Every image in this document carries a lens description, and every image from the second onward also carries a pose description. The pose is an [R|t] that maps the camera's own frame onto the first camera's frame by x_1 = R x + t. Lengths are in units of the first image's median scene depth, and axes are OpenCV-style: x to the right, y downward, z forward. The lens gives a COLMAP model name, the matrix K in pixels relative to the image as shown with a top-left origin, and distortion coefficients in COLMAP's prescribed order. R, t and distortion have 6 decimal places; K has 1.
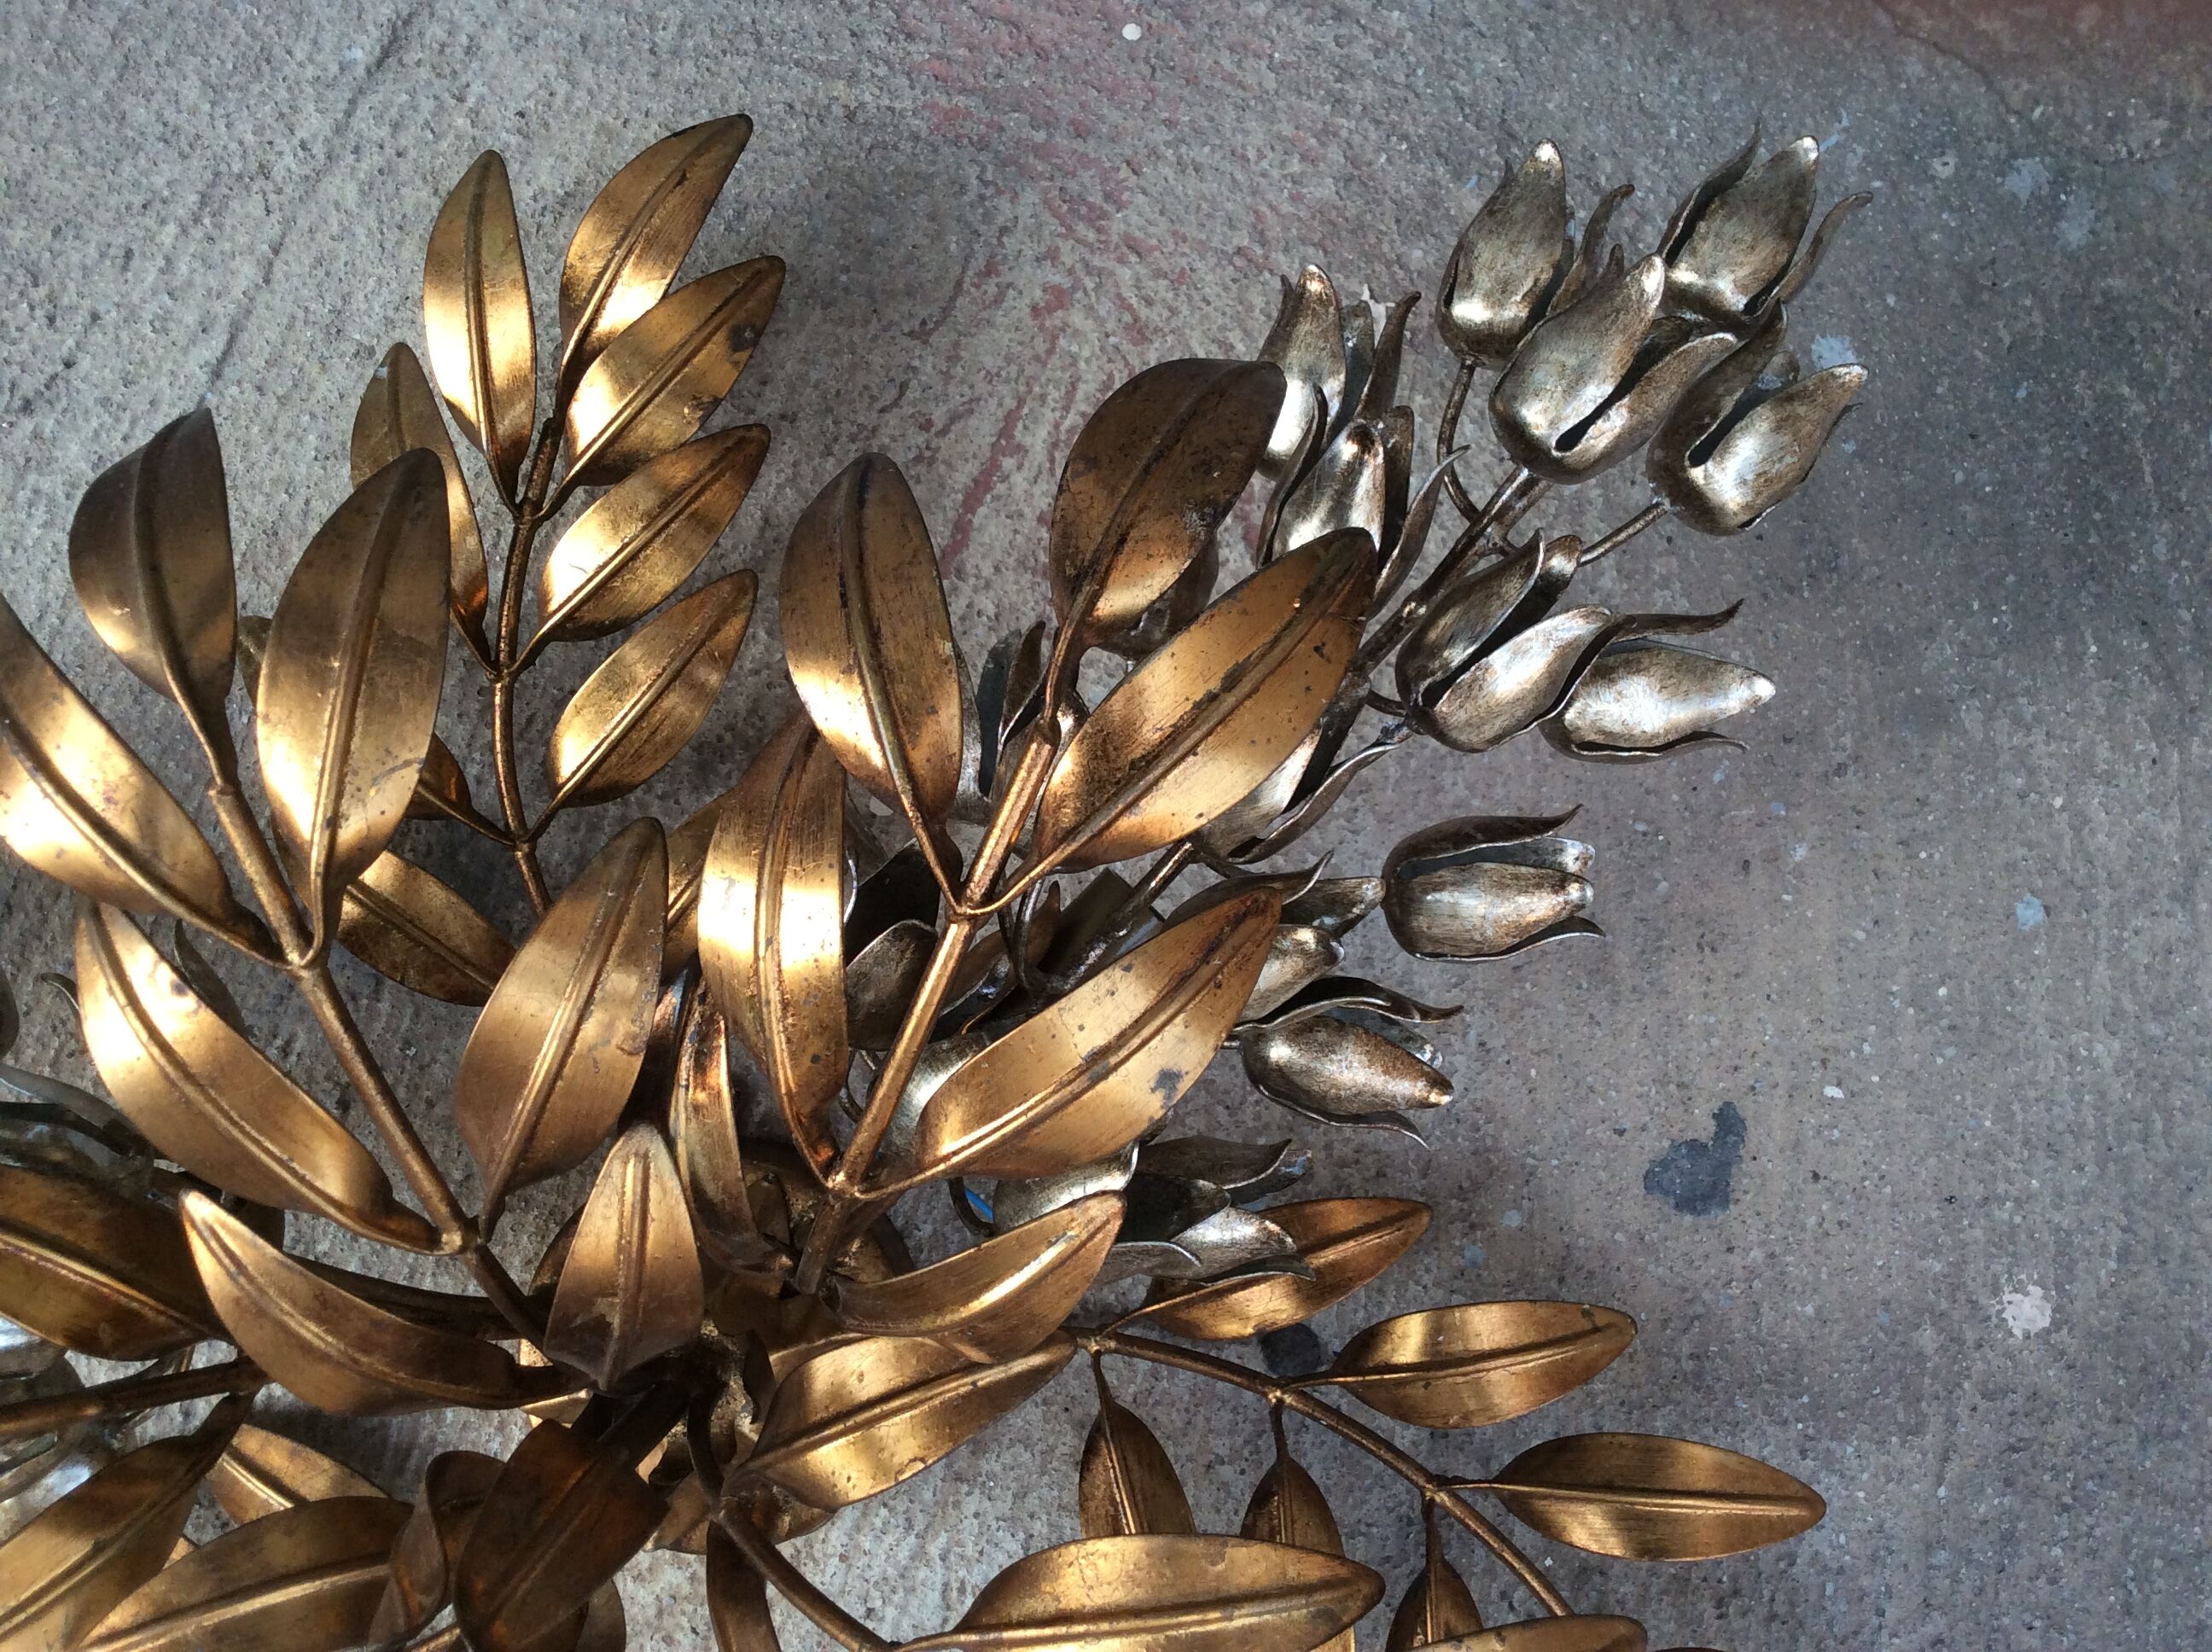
lens RADIAL K [[2061.7, 0, 1095.9], [0, 2061.7, 823.4], [0, 0, 1]] dist [0.163832, -0.248451]
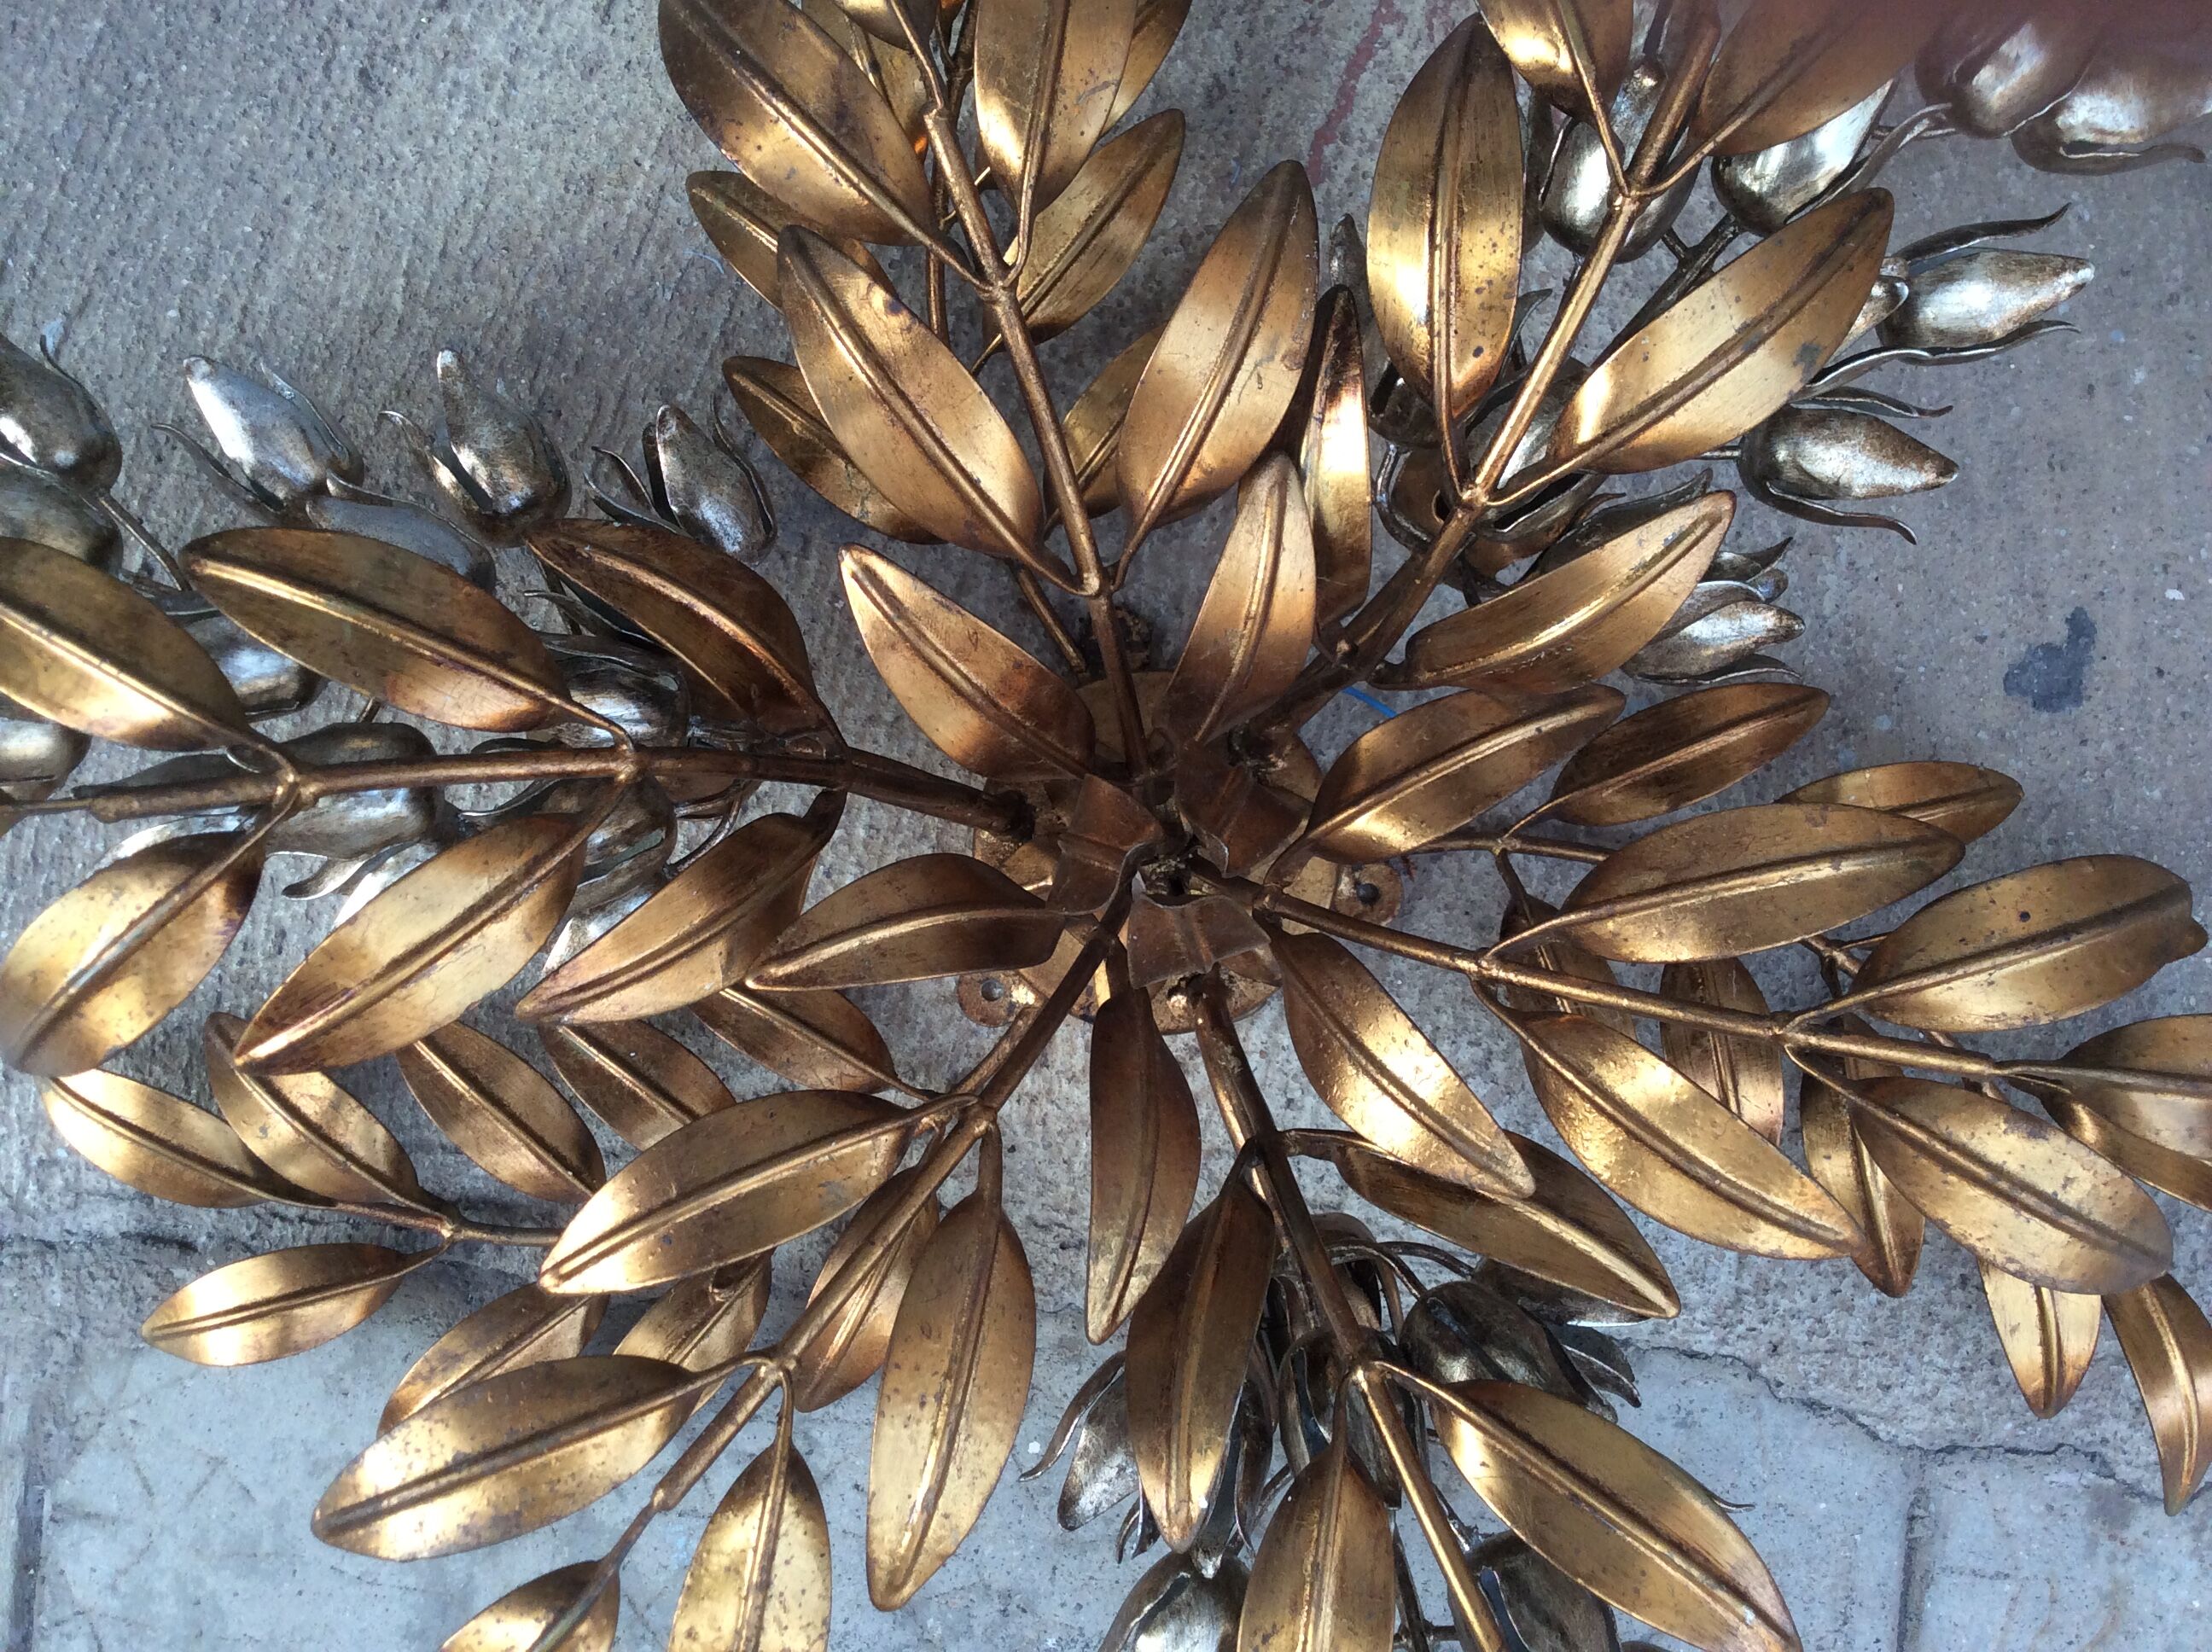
lens RADIAL K [[2070.1, 0, 1106.0], [0, 2070.1, 826.0], [0, 0, 1]] dist [0.153483, -0.263050]
pose [[0.998652, -0.023472, 0.046296, -0.251907], [0.023481, 0.999724, 0.000358, 0.233156], [-0.046292, 0.000730, 0.998928, -0.065500]]
